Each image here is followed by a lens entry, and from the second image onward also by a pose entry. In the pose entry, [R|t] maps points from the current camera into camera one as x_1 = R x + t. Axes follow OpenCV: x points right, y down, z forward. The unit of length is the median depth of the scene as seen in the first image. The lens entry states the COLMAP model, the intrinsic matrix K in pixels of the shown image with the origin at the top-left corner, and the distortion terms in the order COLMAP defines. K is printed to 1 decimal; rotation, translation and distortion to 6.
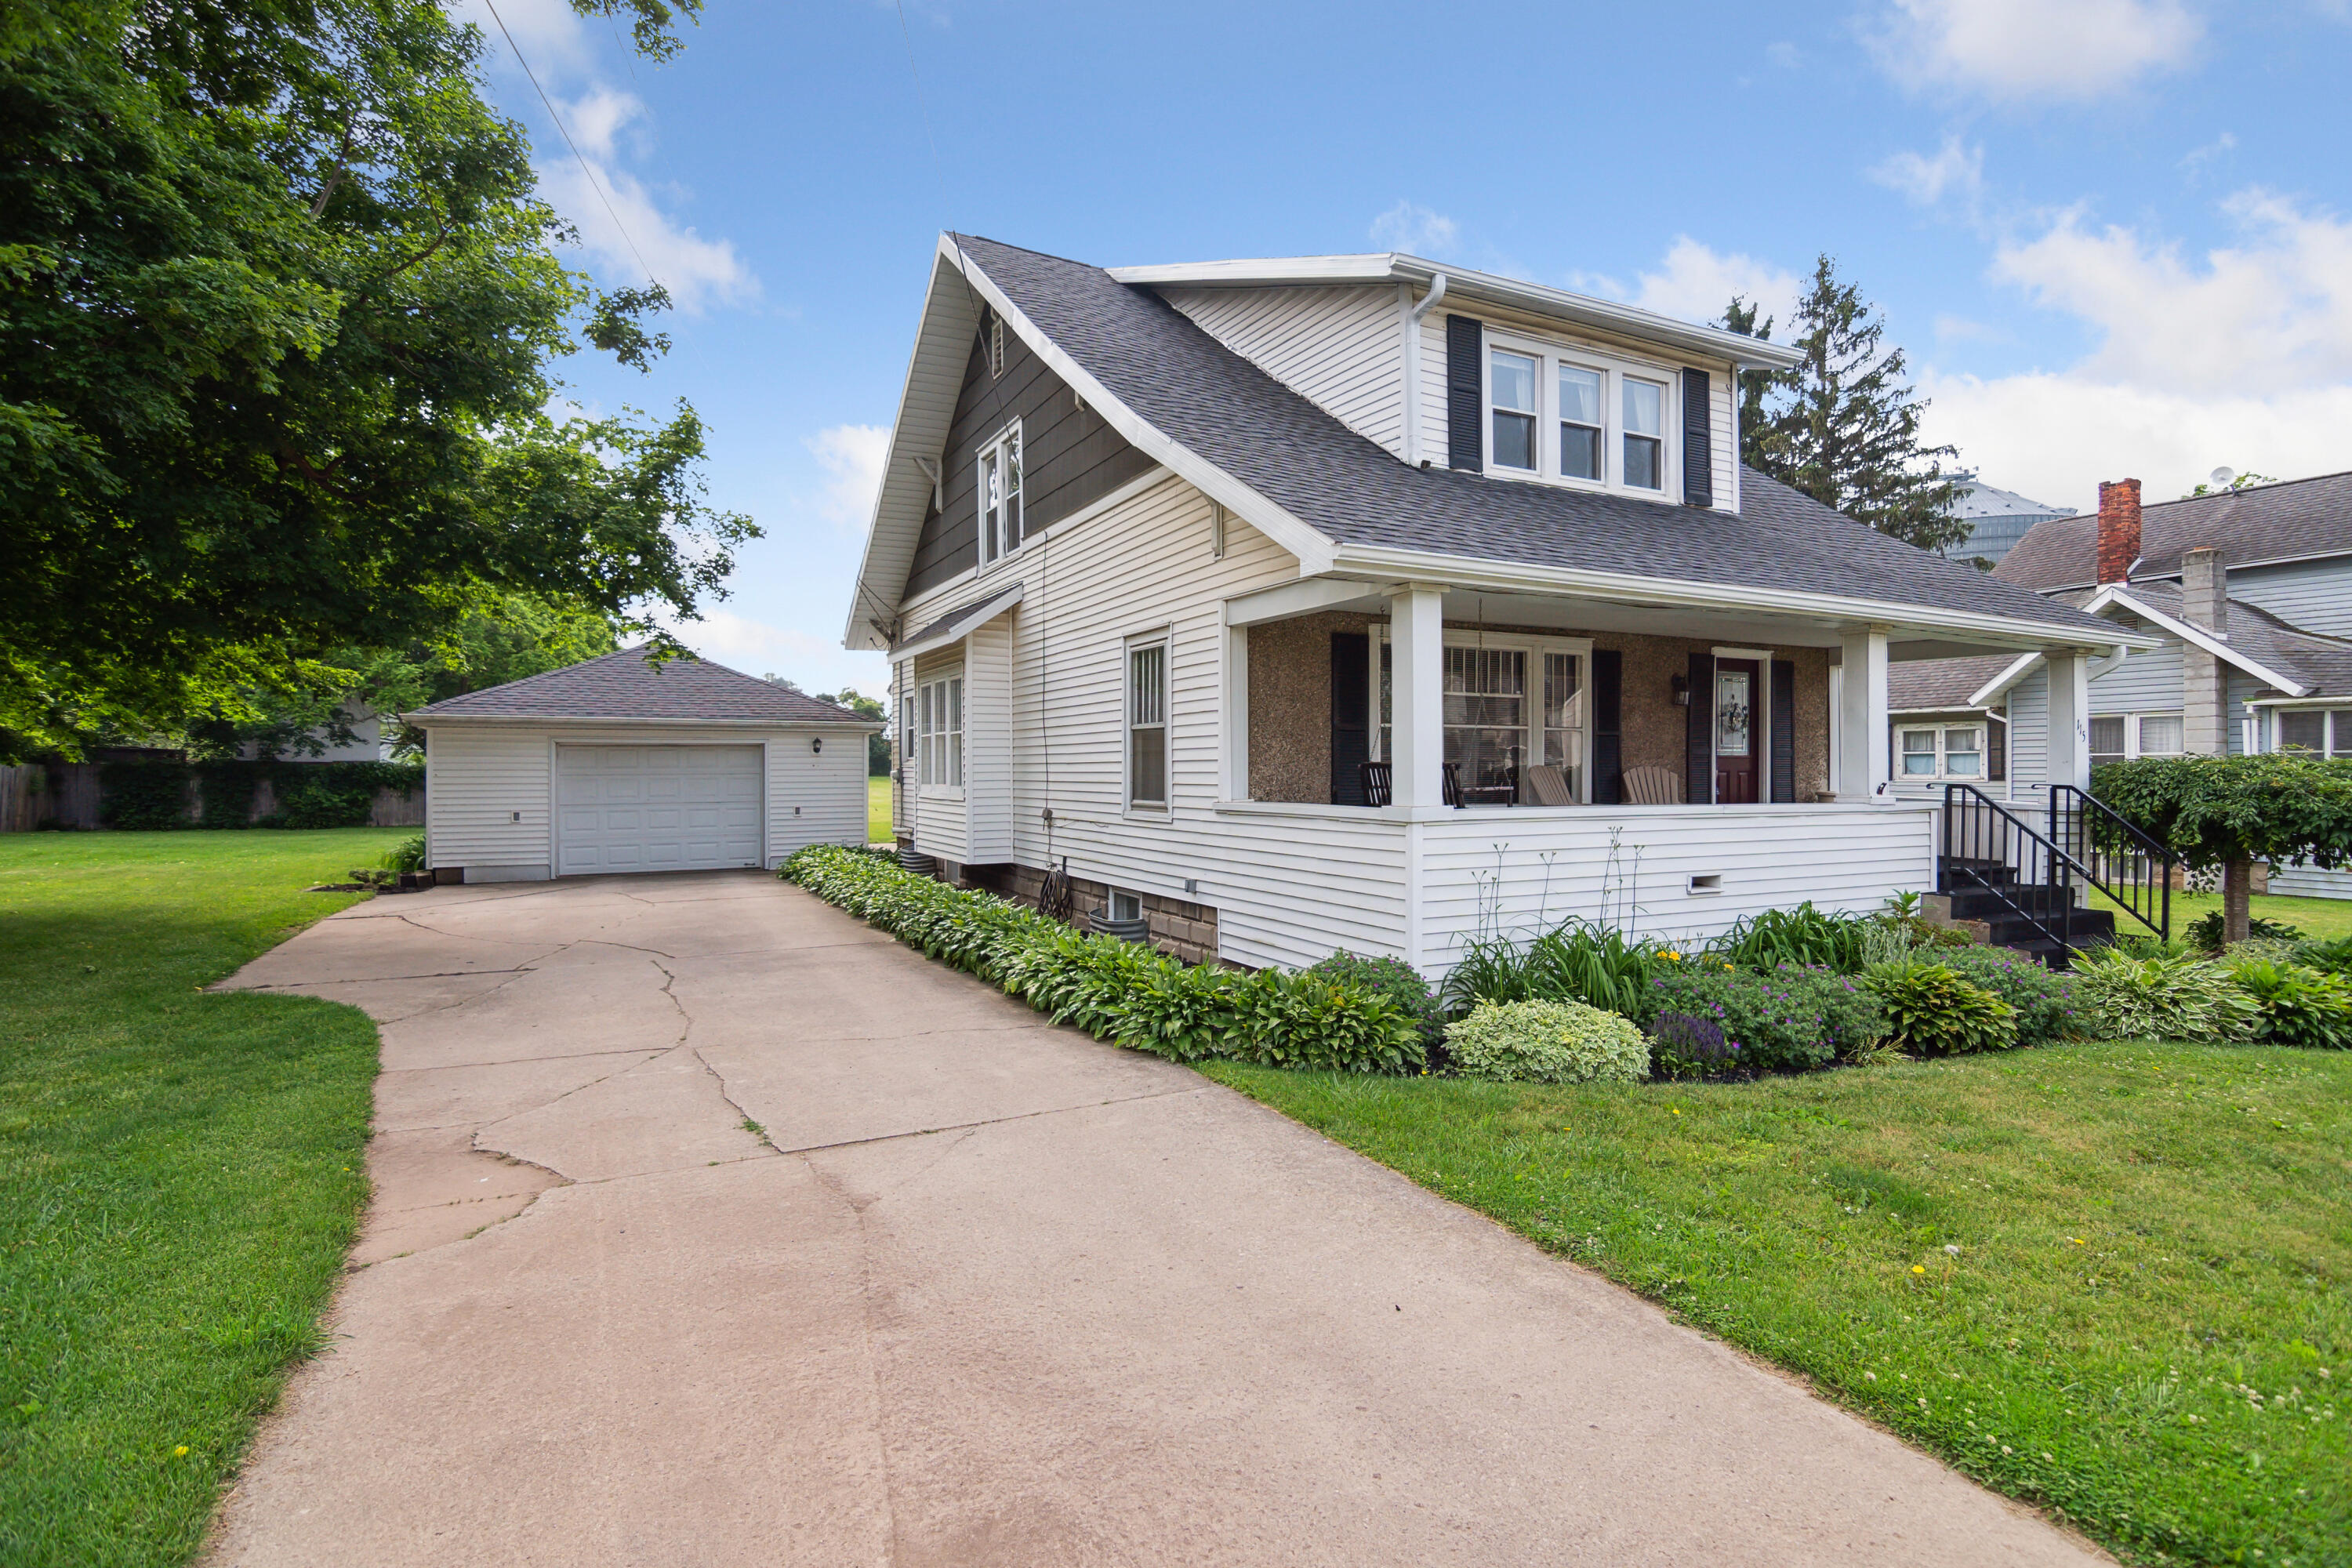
lens RADIAL K [[1181.1, 0, 1213.9], [0, 1181.1, 790.5], [0, 0, 1]] dist [-0.019143, -0.000112]
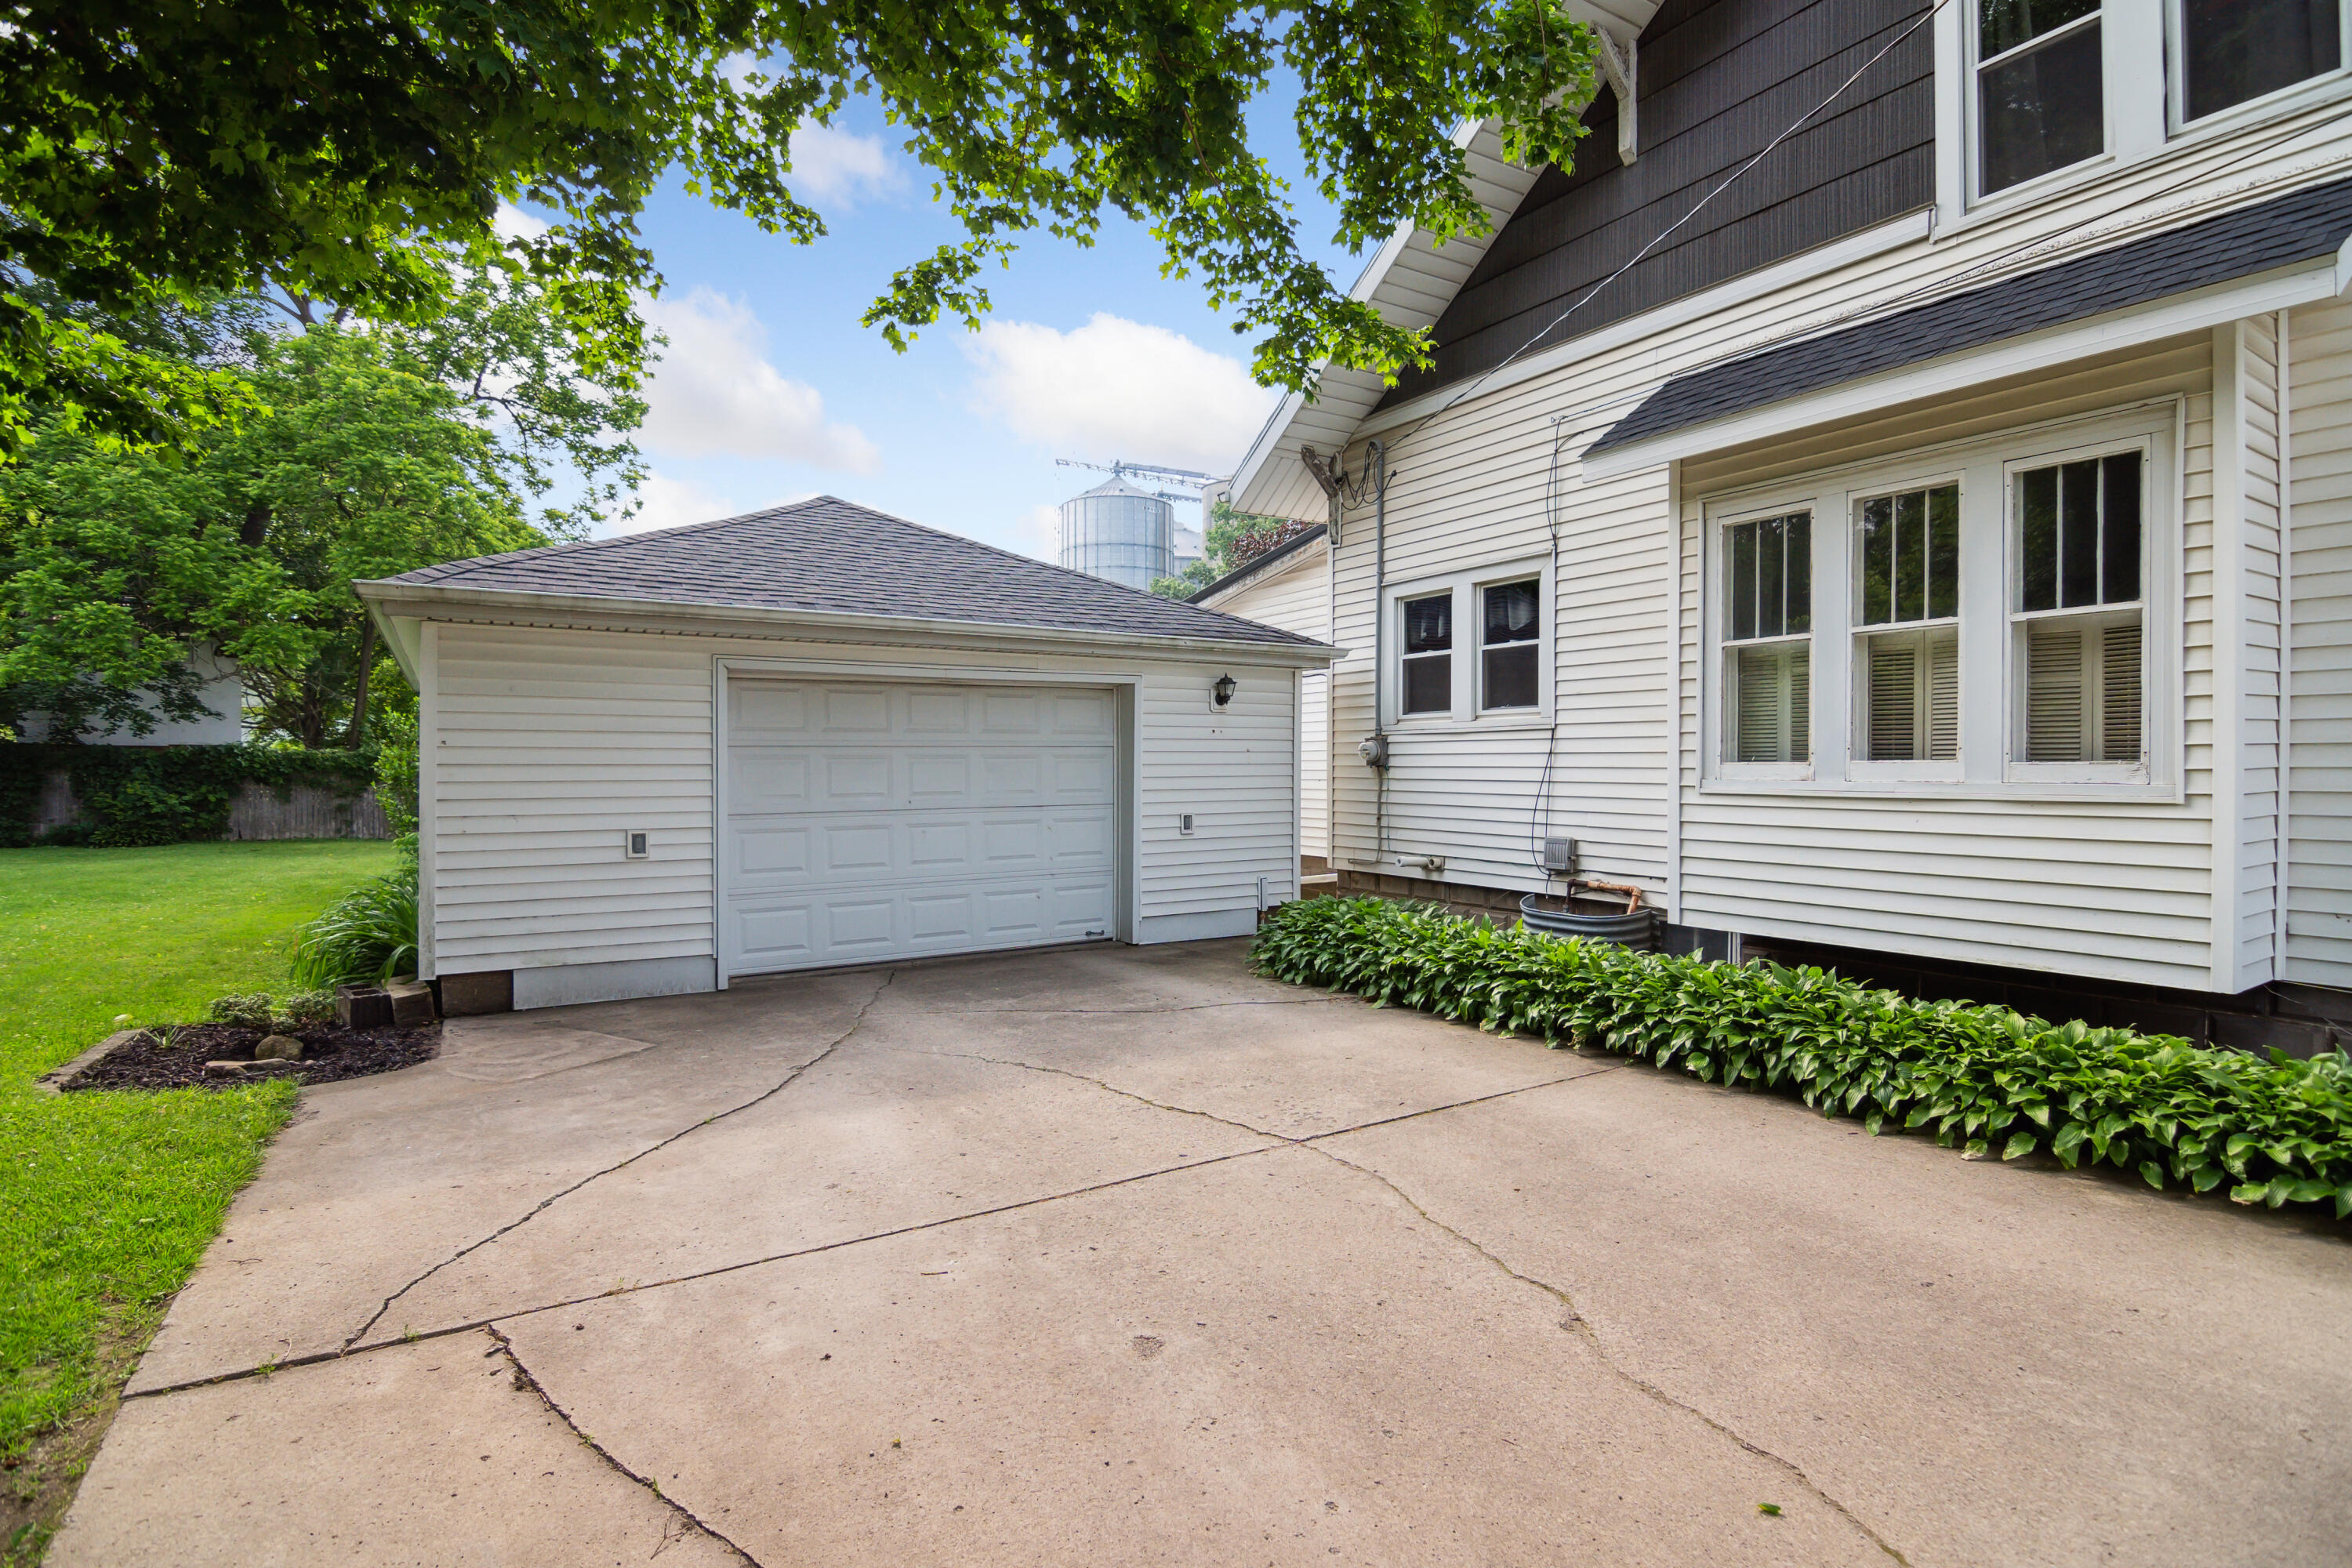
lens RADIAL K [[1143.0, 0, 1176.0], [0, 1143.0, 784.0], [0, 0, 1]] dist [-0.009953, -0.001255]
pose [[0.996784, -0.002612, 0.080090, -0.241784], [0.002838, 0.999992, -0.002702, 0.001403], [-0.080082, 0.002920, 0.996784, 0.321371]]
